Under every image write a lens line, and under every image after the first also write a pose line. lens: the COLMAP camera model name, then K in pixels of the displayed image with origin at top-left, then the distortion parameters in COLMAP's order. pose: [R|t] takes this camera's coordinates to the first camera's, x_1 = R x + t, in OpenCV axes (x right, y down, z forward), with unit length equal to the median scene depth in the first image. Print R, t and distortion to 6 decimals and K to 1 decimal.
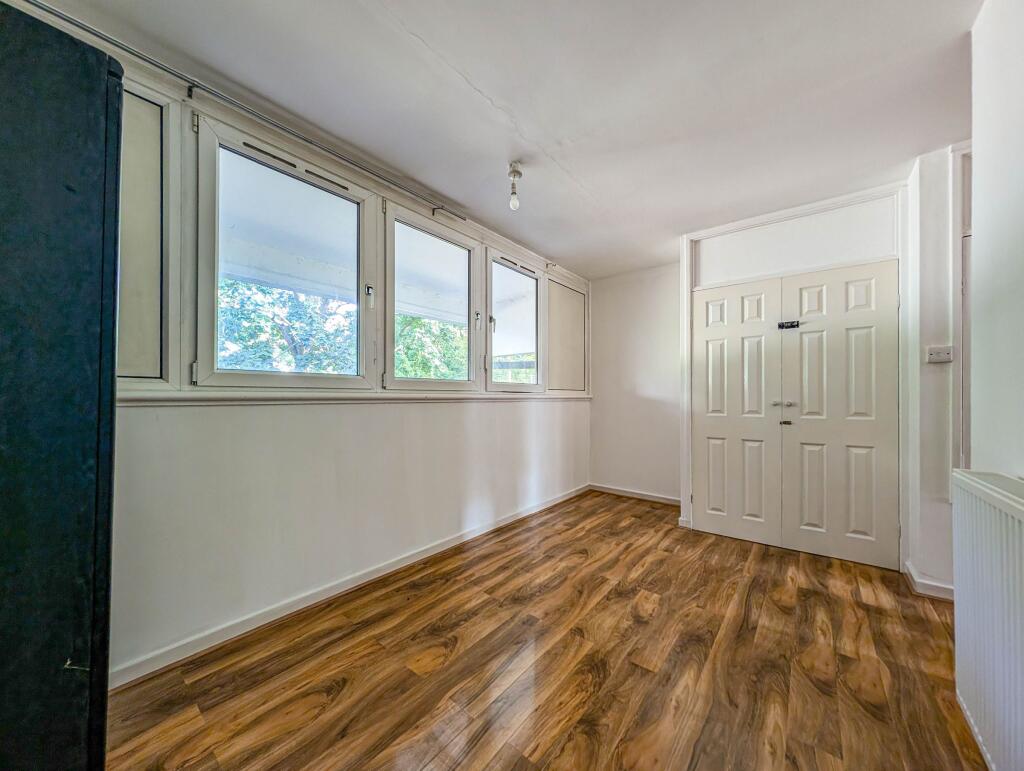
lens RADIAL K [[380.5, 0, 513.7], [0, 380.5, 391.6], [0, 0, 1]] dist [-0.000349, 0.000026]
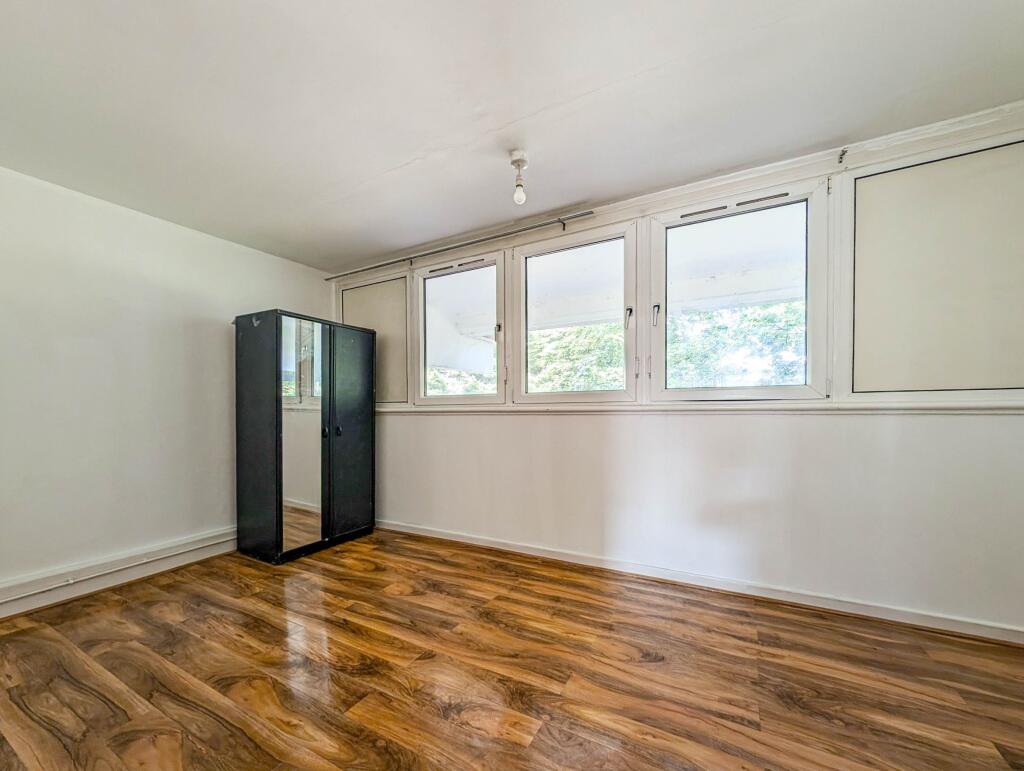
lens RADIAL K [[380.5, 0, 555.2], [0, 380.5, 412.4], [0, 0, 1]] dist [-0.000349, 0.000026]
pose [[0.228084, 0.008353, -0.973606, 0.900420], [0.021421, 0.999678, 0.013595, 0.009068], [0.973406, -0.023956, 0.227832, 0.853432]]
